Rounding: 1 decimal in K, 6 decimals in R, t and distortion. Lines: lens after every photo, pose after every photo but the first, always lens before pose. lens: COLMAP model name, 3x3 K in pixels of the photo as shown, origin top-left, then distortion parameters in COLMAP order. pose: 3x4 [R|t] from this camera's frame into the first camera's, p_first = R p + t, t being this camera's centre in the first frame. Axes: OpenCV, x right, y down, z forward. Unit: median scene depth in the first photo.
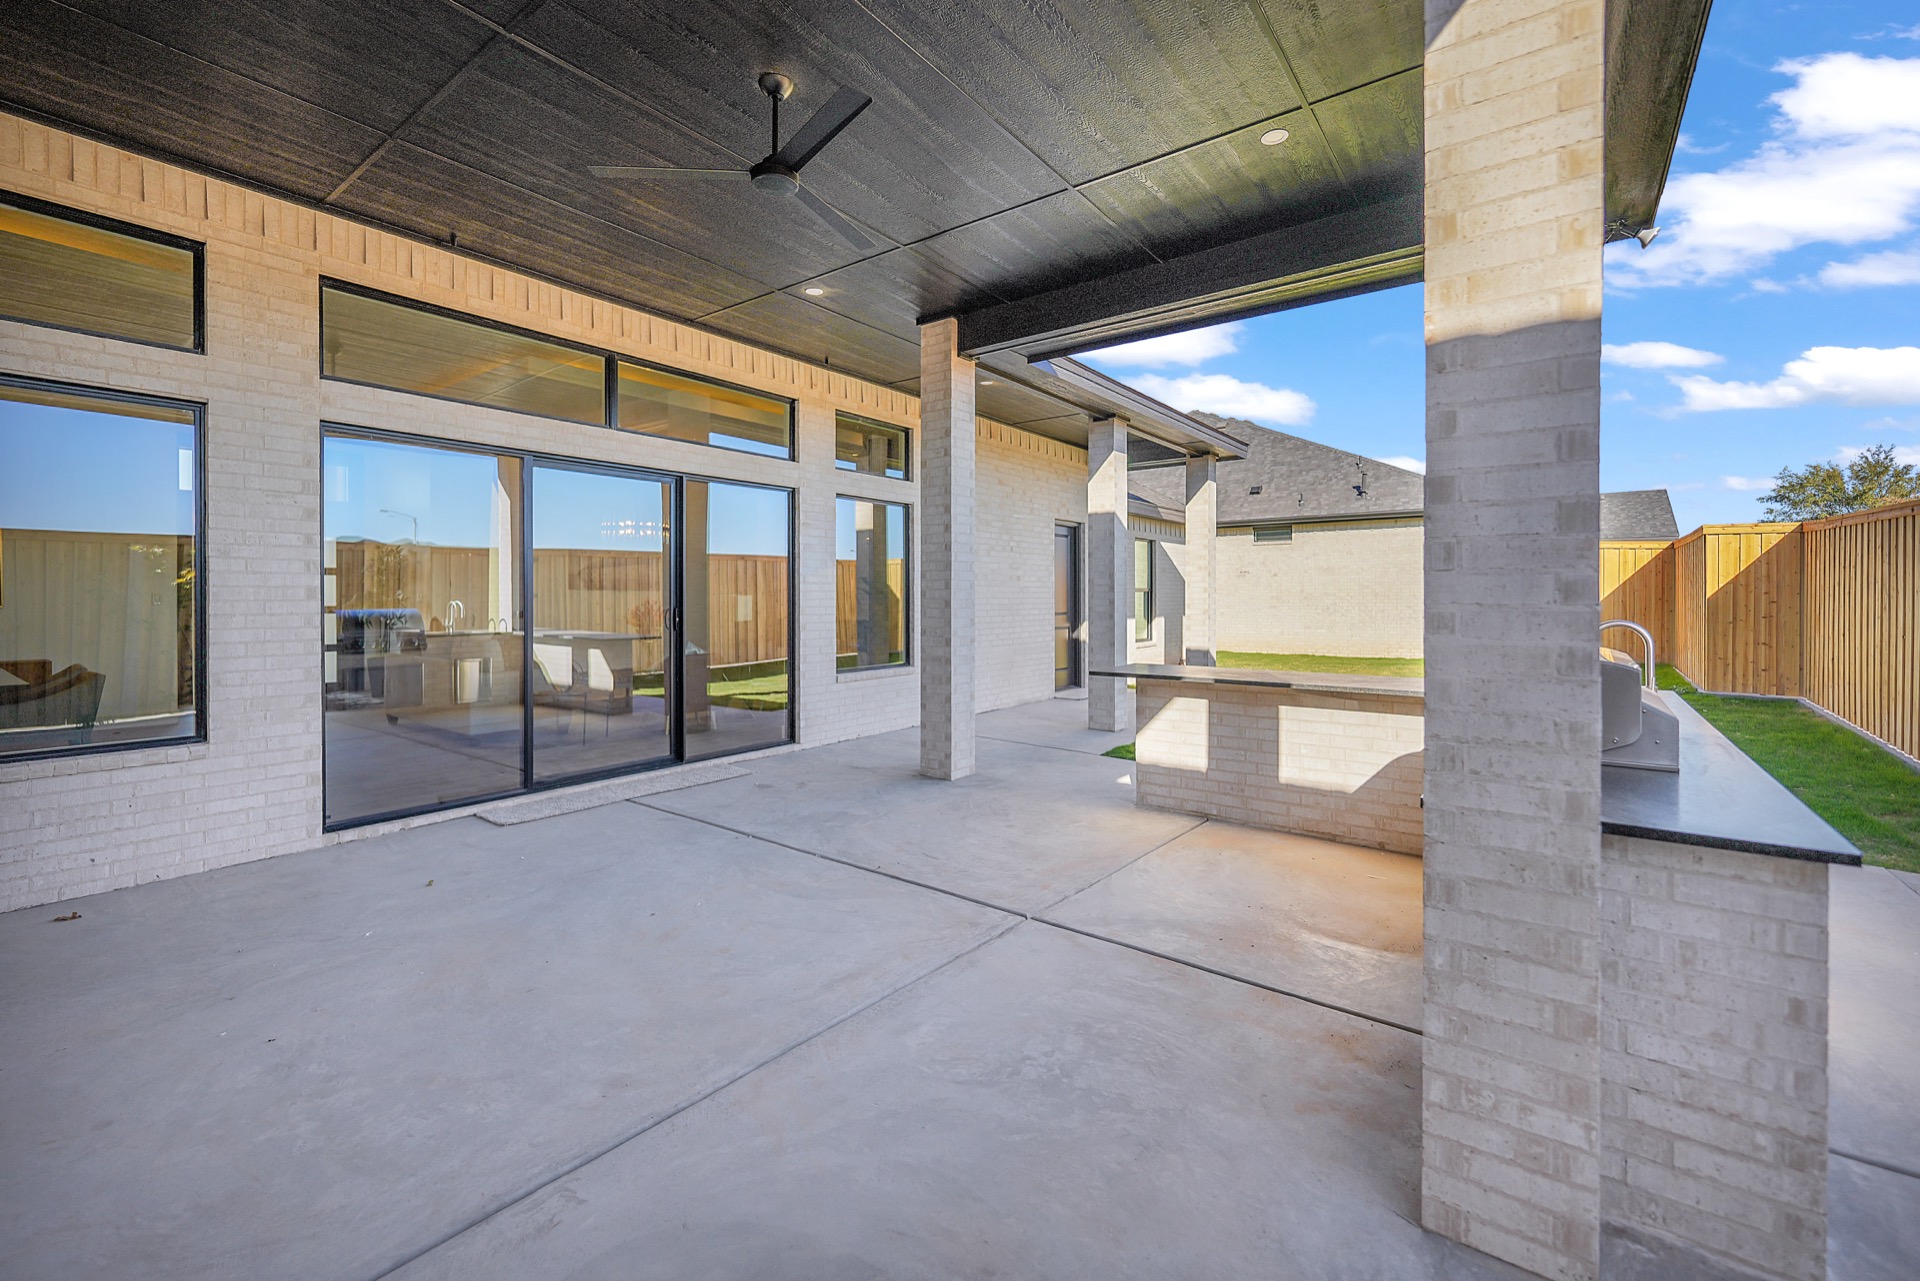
lens RADIAL K [[790.6, 0, 956.2], [0, 790.6, 601.7], [0, 0, 1]] dist [-0.000892, 0.000170]
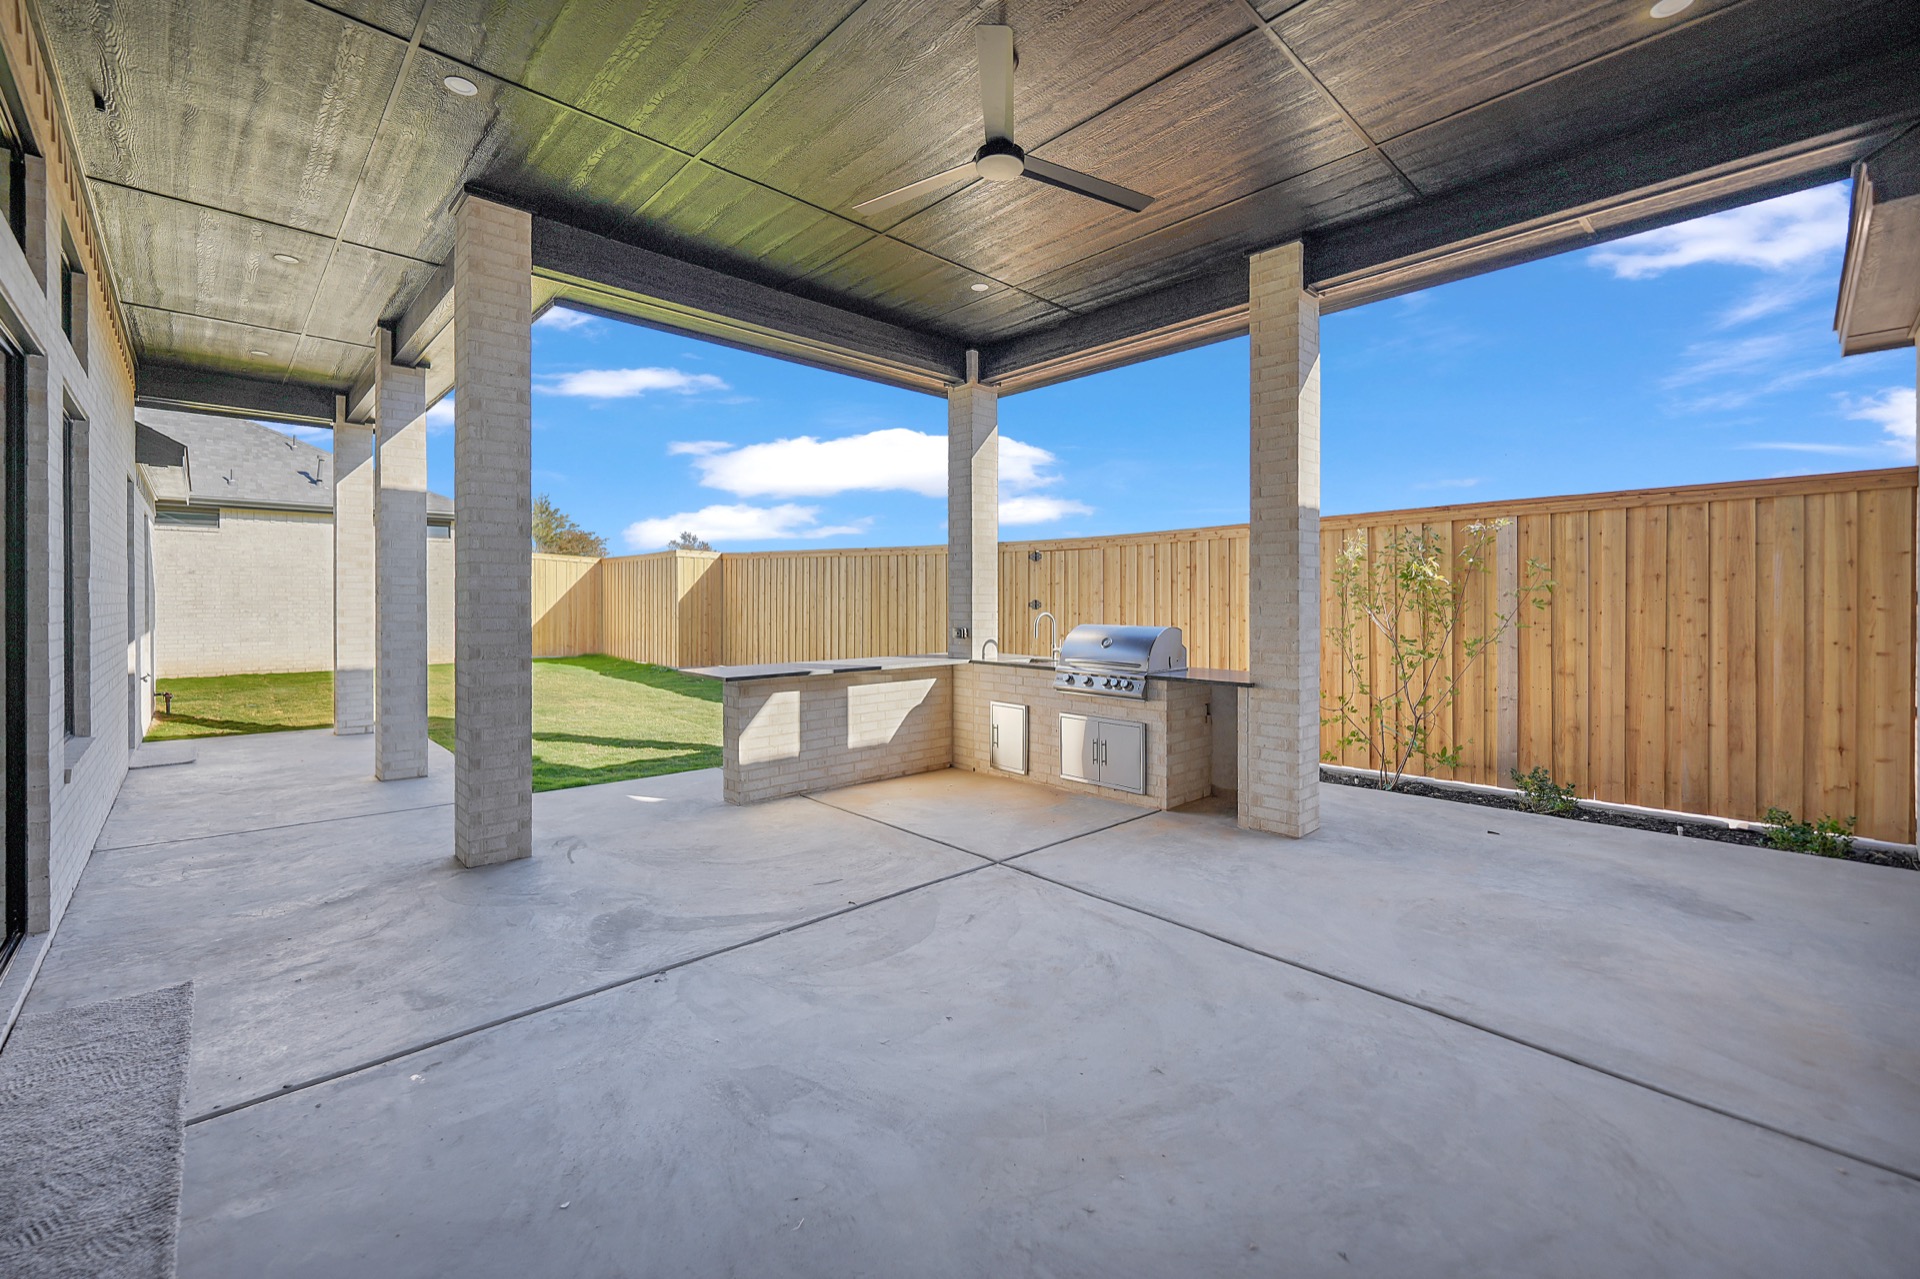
lens RADIAL K [[790.6, 0, 956.2], [0, 790.6, 600.7], [0, 0, 1]] dist [-0.000892, 0.000170]
pose [[0.162535, 0.002037, 0.986701, -0.804644], [0.005618, 0.999980, -0.002990, -0.001937], [-0.986687, 0.006029, 0.162521, 0.616107]]
